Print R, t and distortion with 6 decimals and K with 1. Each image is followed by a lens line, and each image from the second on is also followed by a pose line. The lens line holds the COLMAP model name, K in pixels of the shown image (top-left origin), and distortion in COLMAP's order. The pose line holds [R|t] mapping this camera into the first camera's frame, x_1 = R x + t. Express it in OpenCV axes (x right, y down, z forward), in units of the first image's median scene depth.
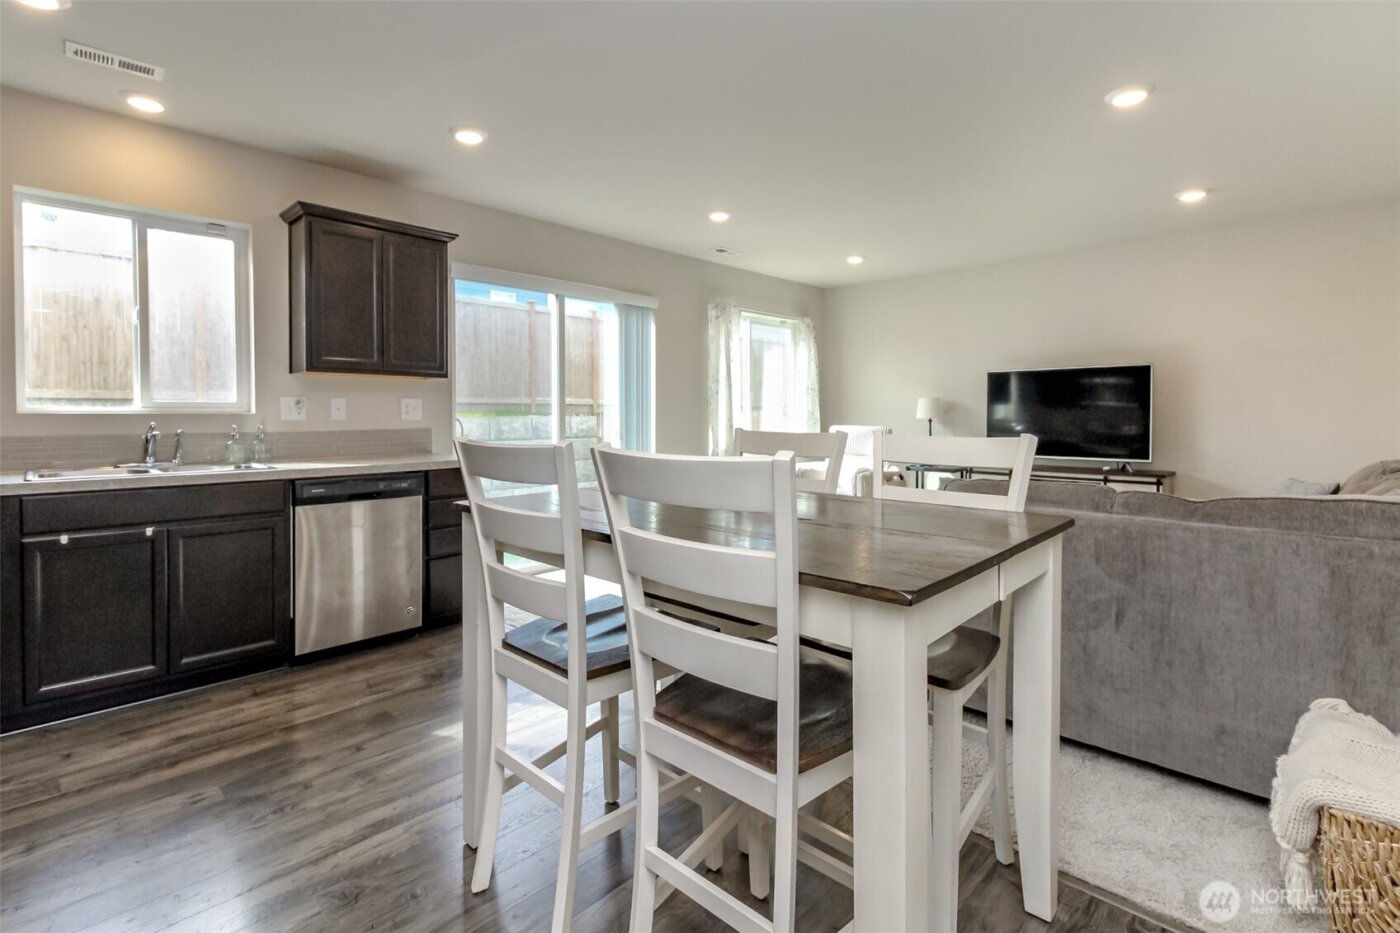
lens RADIAL K [[644.7, 0, 694.1], [0, 644.7, 431.0], [0, 0, 1]] dist [0.011627, -0.007547]
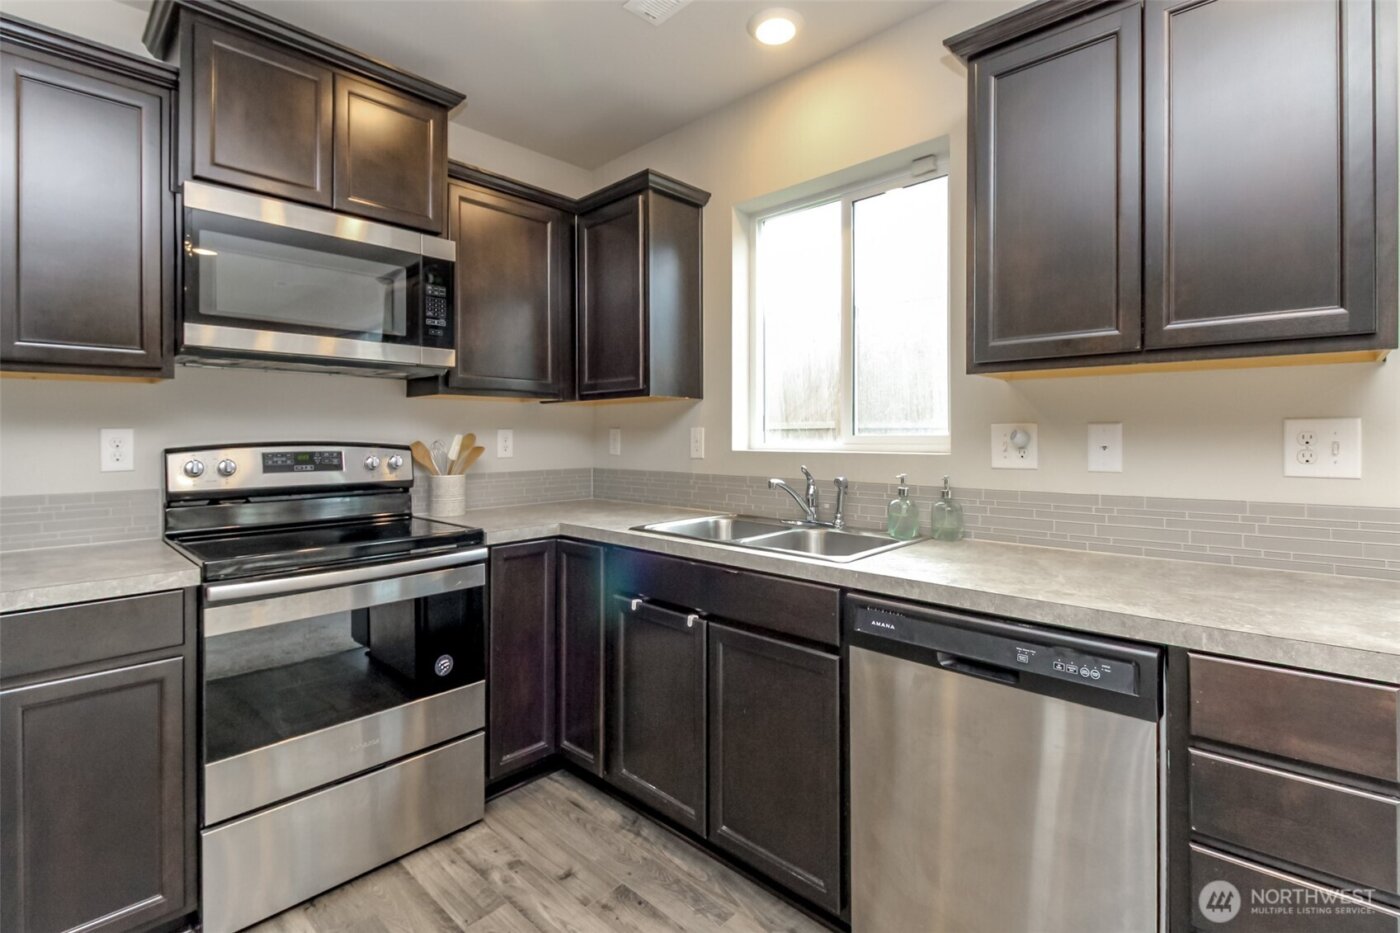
lens RADIAL K [[644.7, 0, 694.1], [0, 644.7, 431.0], [0, 0, 1]] dist [0.011627, -0.007547]
pose [[0.010047, -0.008254, -0.999915, -0.107901], [-0.028131, 0.999568, -0.008534, -0.040303], [0.999554, 0.028214, 0.009811, 0.831186]]
